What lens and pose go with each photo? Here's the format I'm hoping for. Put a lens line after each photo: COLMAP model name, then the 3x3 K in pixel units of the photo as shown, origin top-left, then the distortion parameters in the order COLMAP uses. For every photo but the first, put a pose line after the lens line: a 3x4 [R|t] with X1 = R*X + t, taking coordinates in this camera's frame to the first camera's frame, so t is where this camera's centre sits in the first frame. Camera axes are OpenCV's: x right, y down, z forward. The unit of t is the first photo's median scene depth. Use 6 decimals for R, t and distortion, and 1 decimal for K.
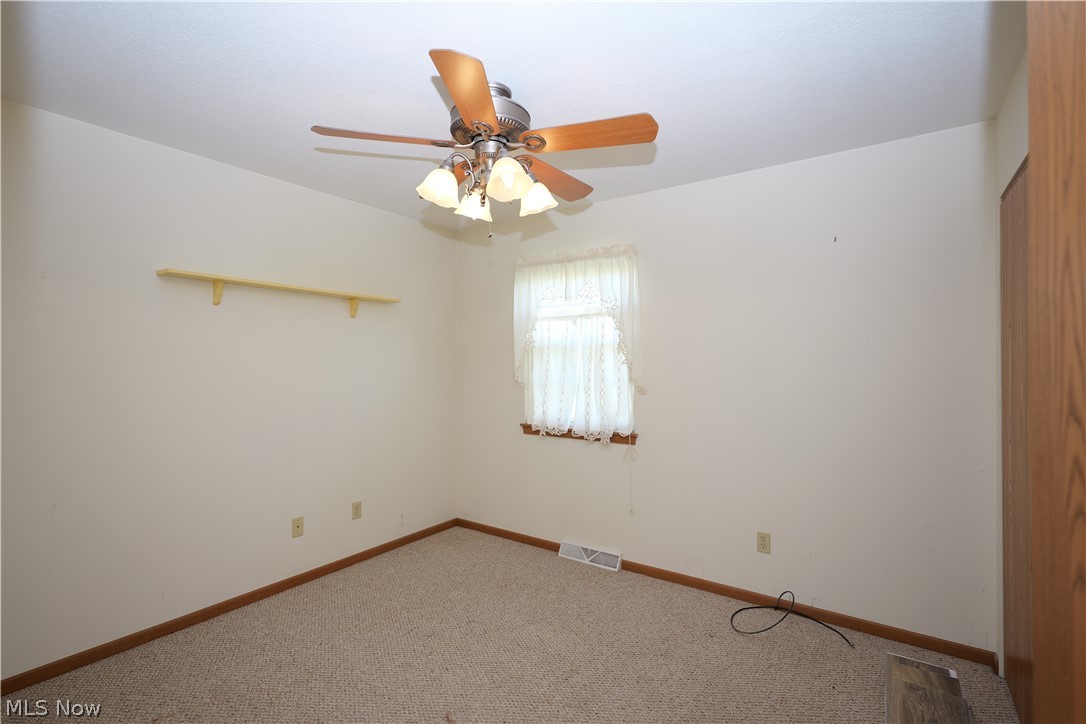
lens RADIAL K [[498.4, 0, 542.0], [0, 498.4, 363.5], [0, 0, 1]] dist [0.008586, -0.004359]
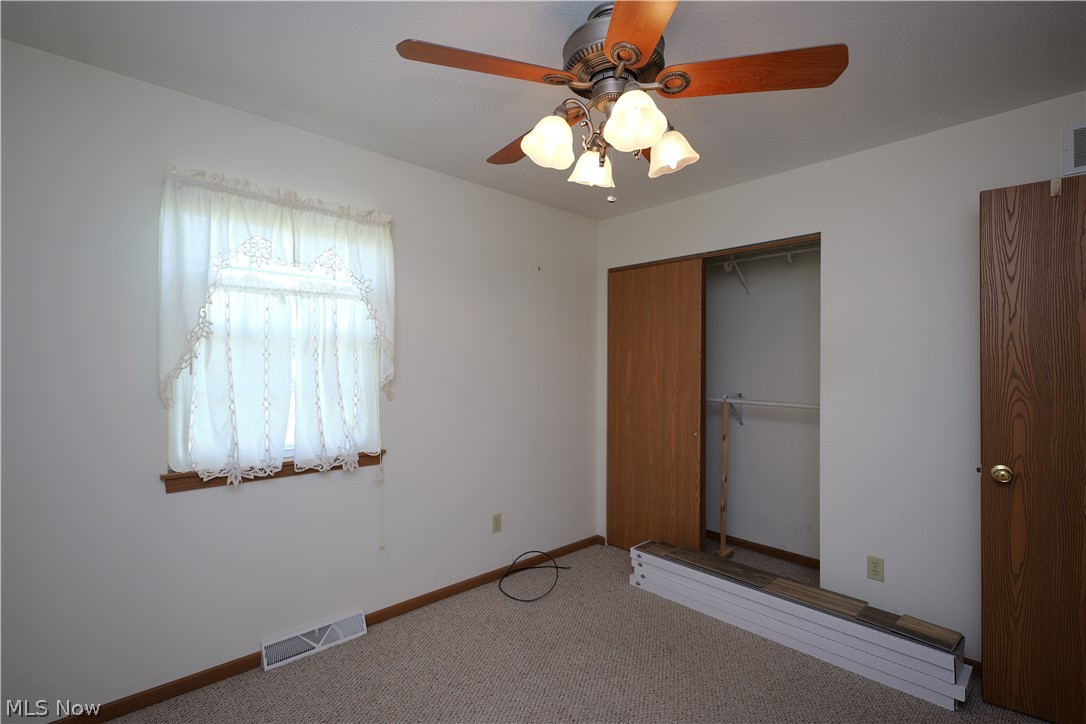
lens RADIAL K [[498.4, 0, 540.7], [0, 498.4, 361.8], [0, 0, 1]] dist [0.008586, -0.004359]
pose [[0.213118, 0.011132, 0.976963, -0.519166], [0.001197, 0.999931, -0.011655, 0.007529], [-0.977026, 0.003654, 0.213090, 0.540055]]
